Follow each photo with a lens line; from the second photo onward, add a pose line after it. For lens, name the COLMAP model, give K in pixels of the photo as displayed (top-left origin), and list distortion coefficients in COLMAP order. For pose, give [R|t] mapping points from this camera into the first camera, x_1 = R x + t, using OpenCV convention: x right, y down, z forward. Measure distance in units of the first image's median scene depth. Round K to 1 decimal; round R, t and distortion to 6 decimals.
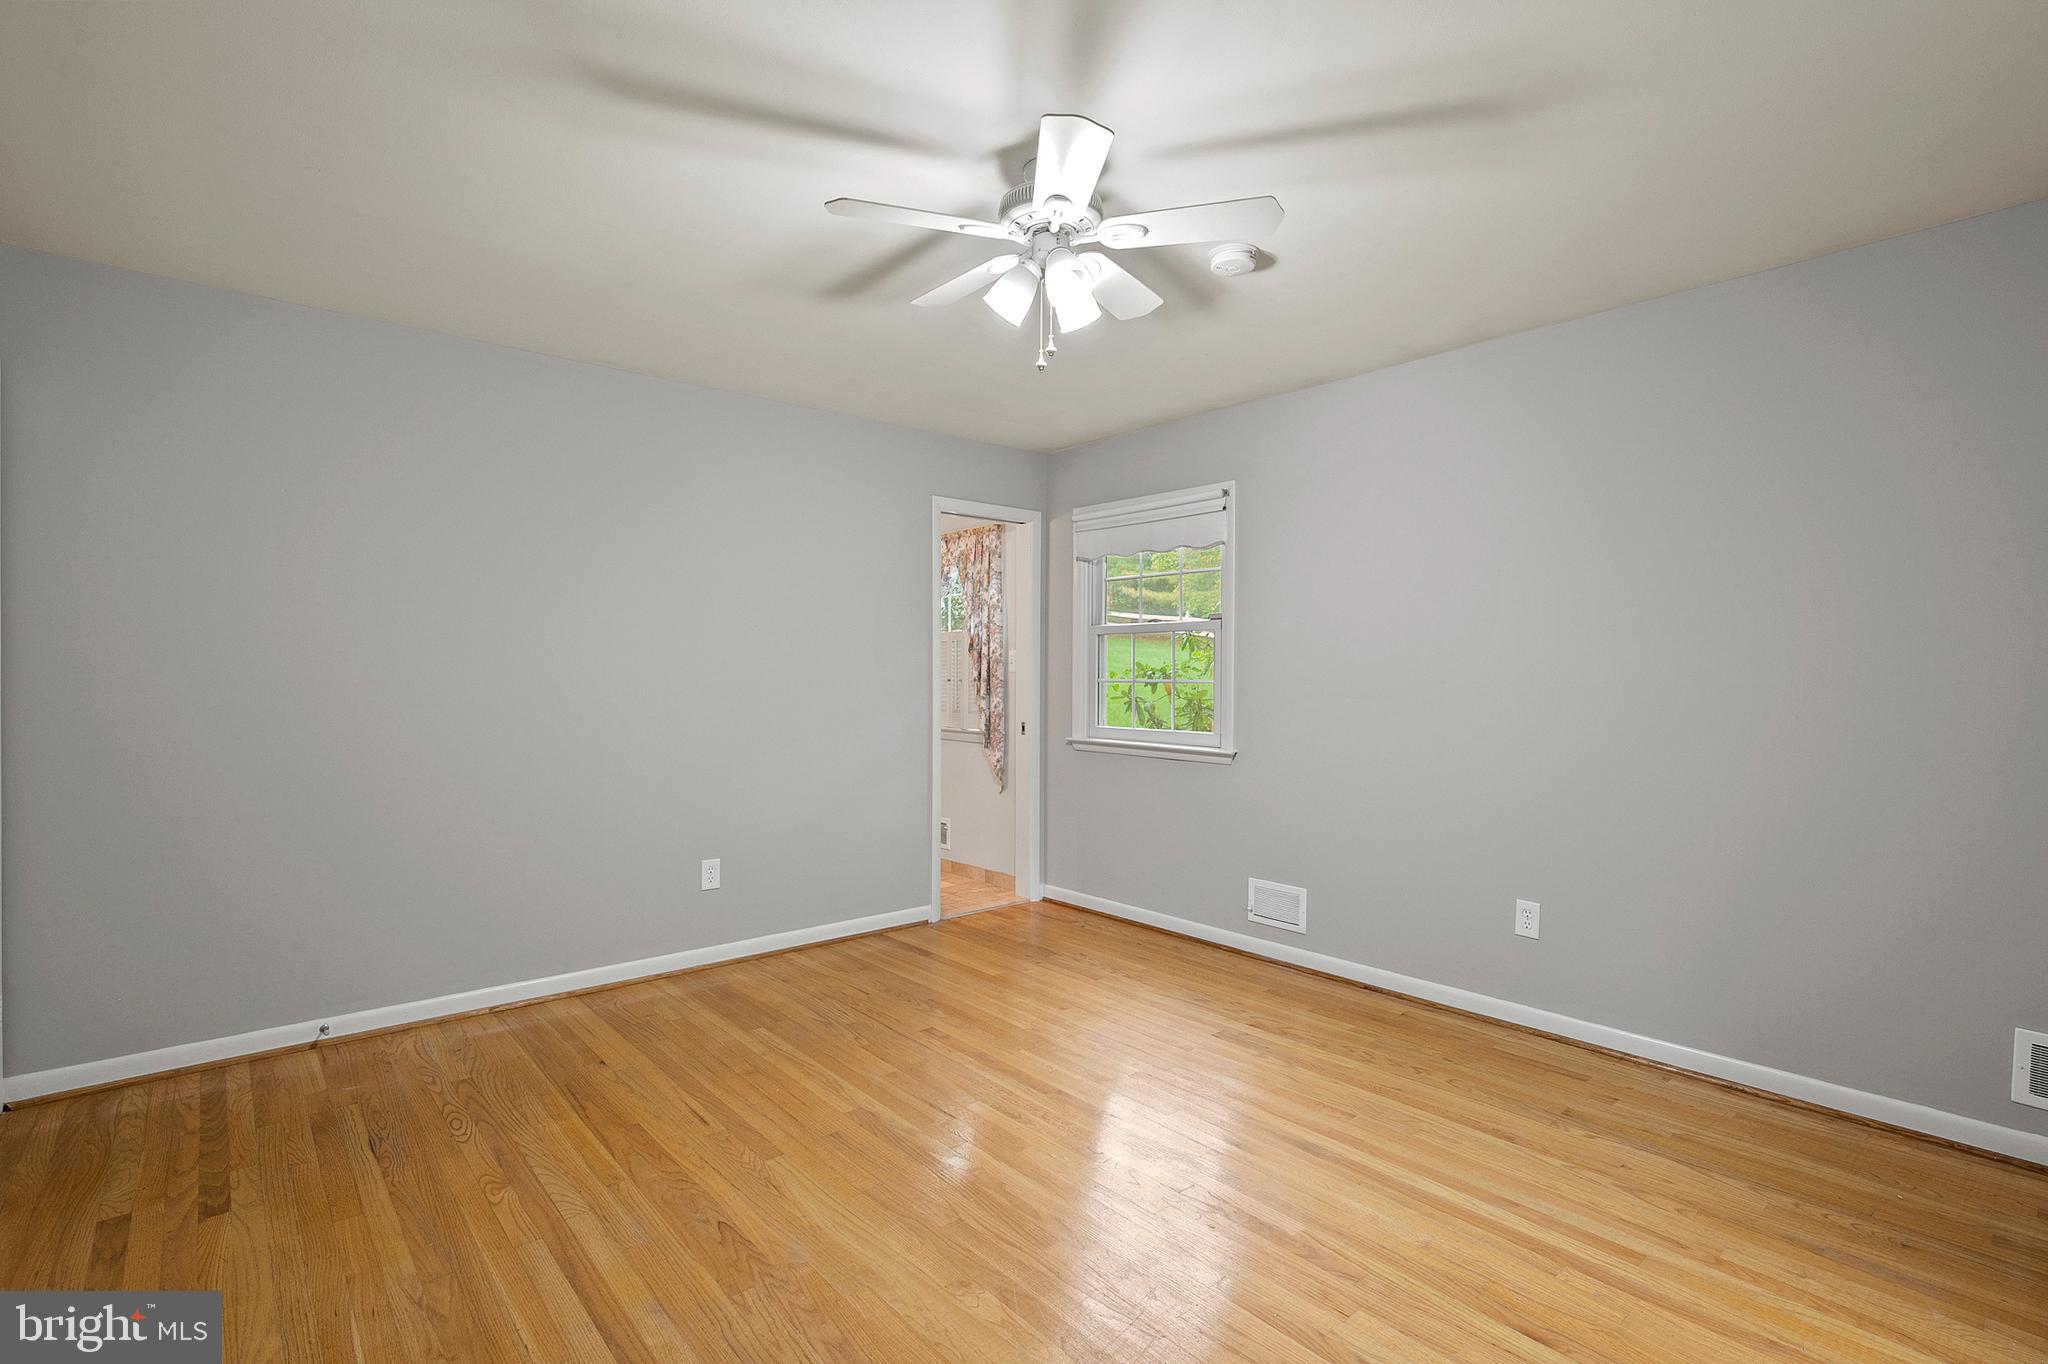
lens RADIAL K [[940.1, 0, 1020.4], [0, 940.1, 687.3], [0, 0, 1]] dist [0.000792, 0.000115]
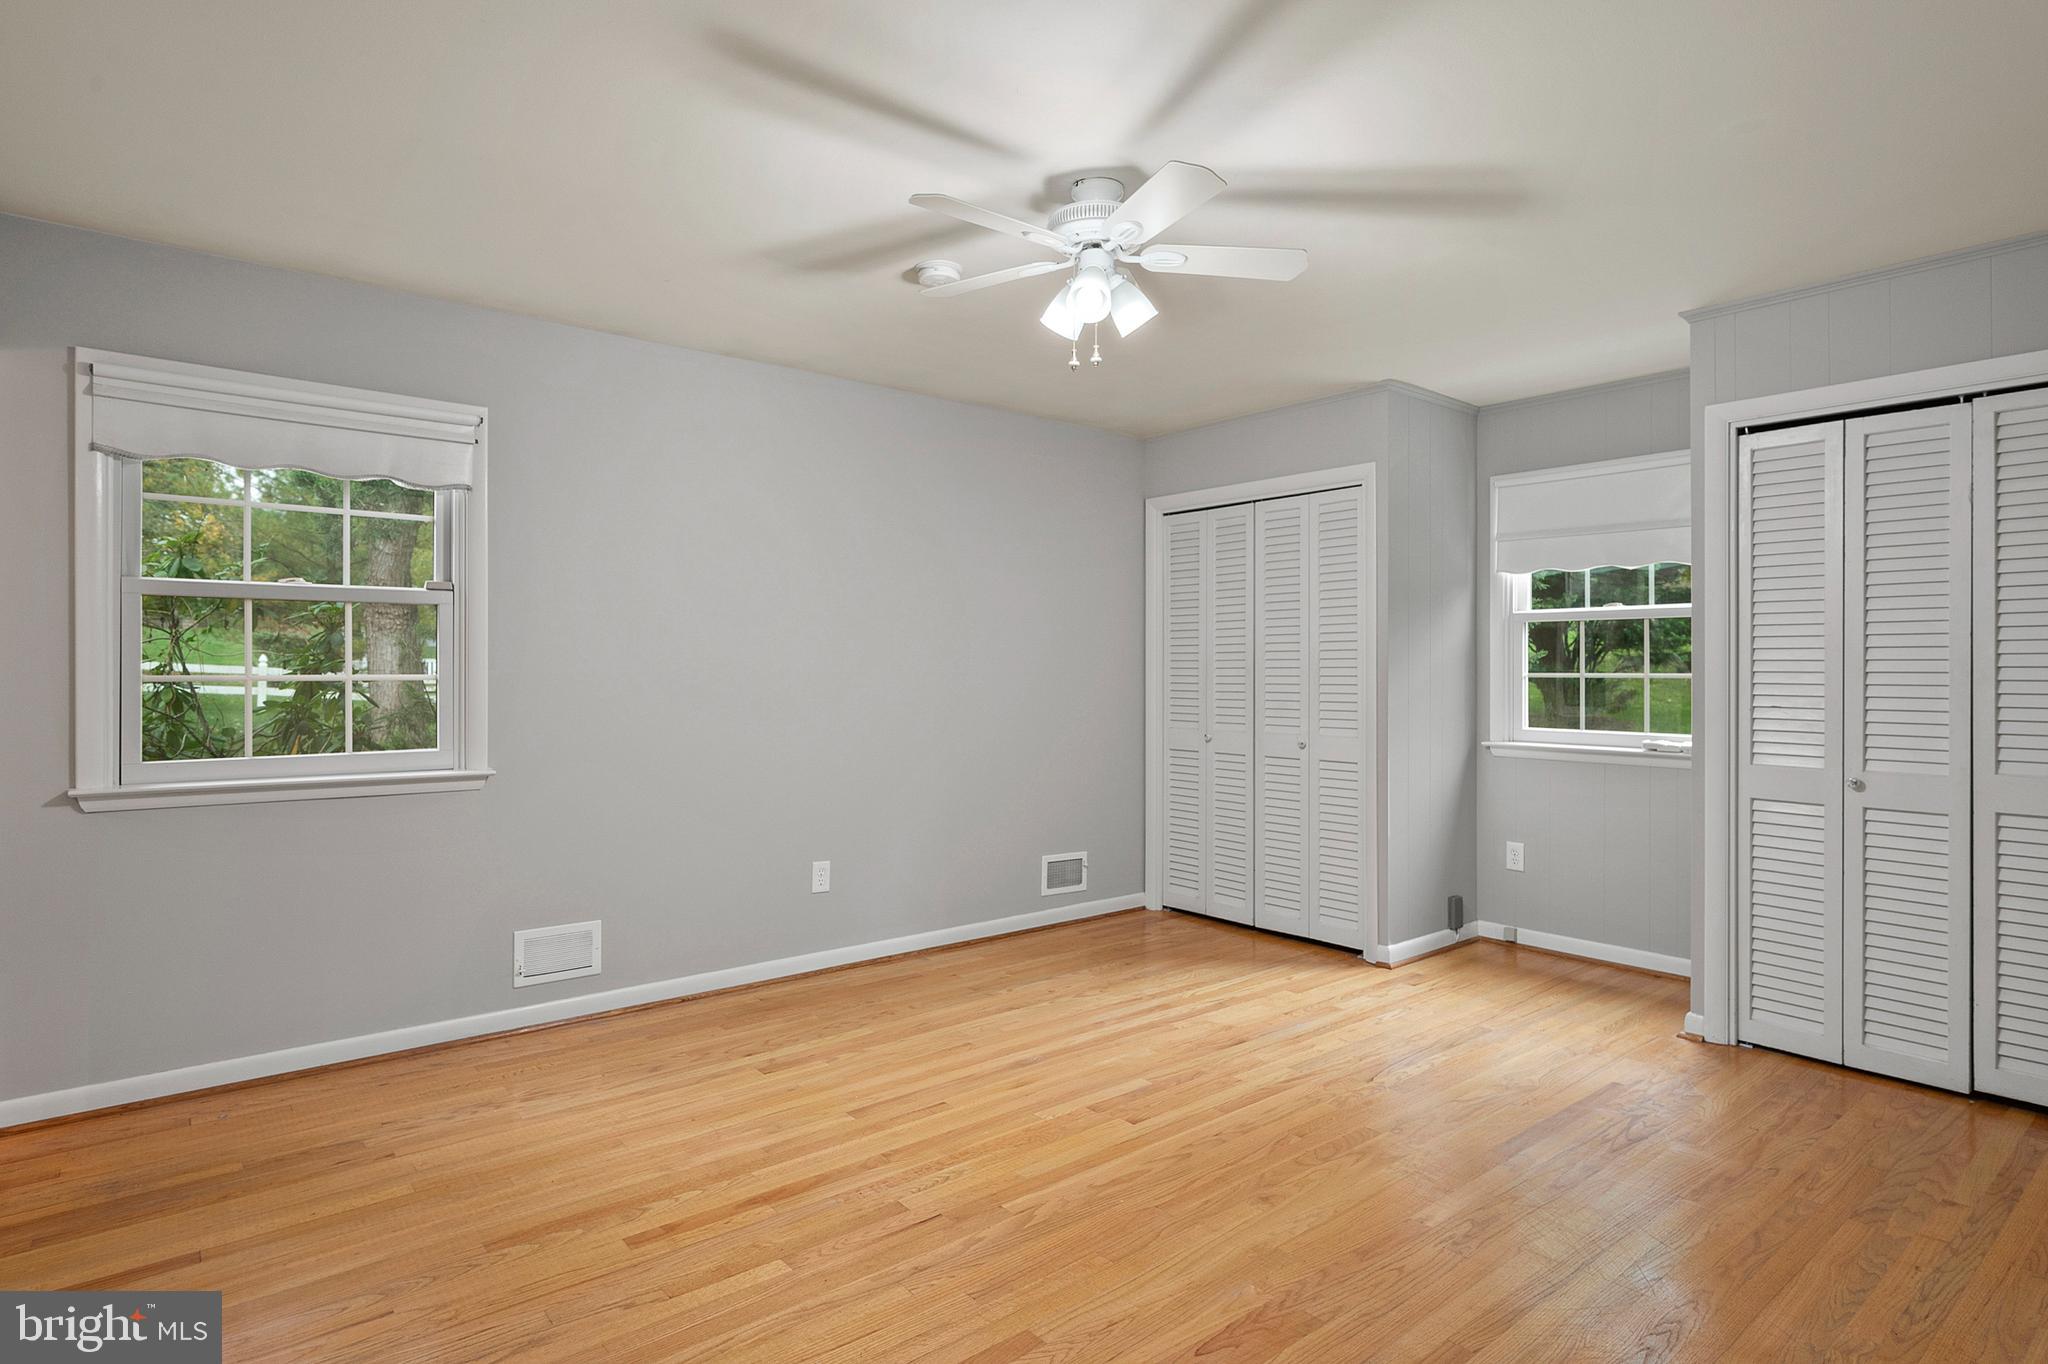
lens RADIAL K [[1065.7, 0, 1024.0], [0, 1065.7, 682.0], [0, 0, 1]] dist [-0.000302, -0.000041]
pose [[0.033710, -0.014720, 0.999323, -0.822026], [0.011155, 0.999835, 0.014352, -0.013430], [-0.999369, 0.010664, 0.033869, 0.744697]]
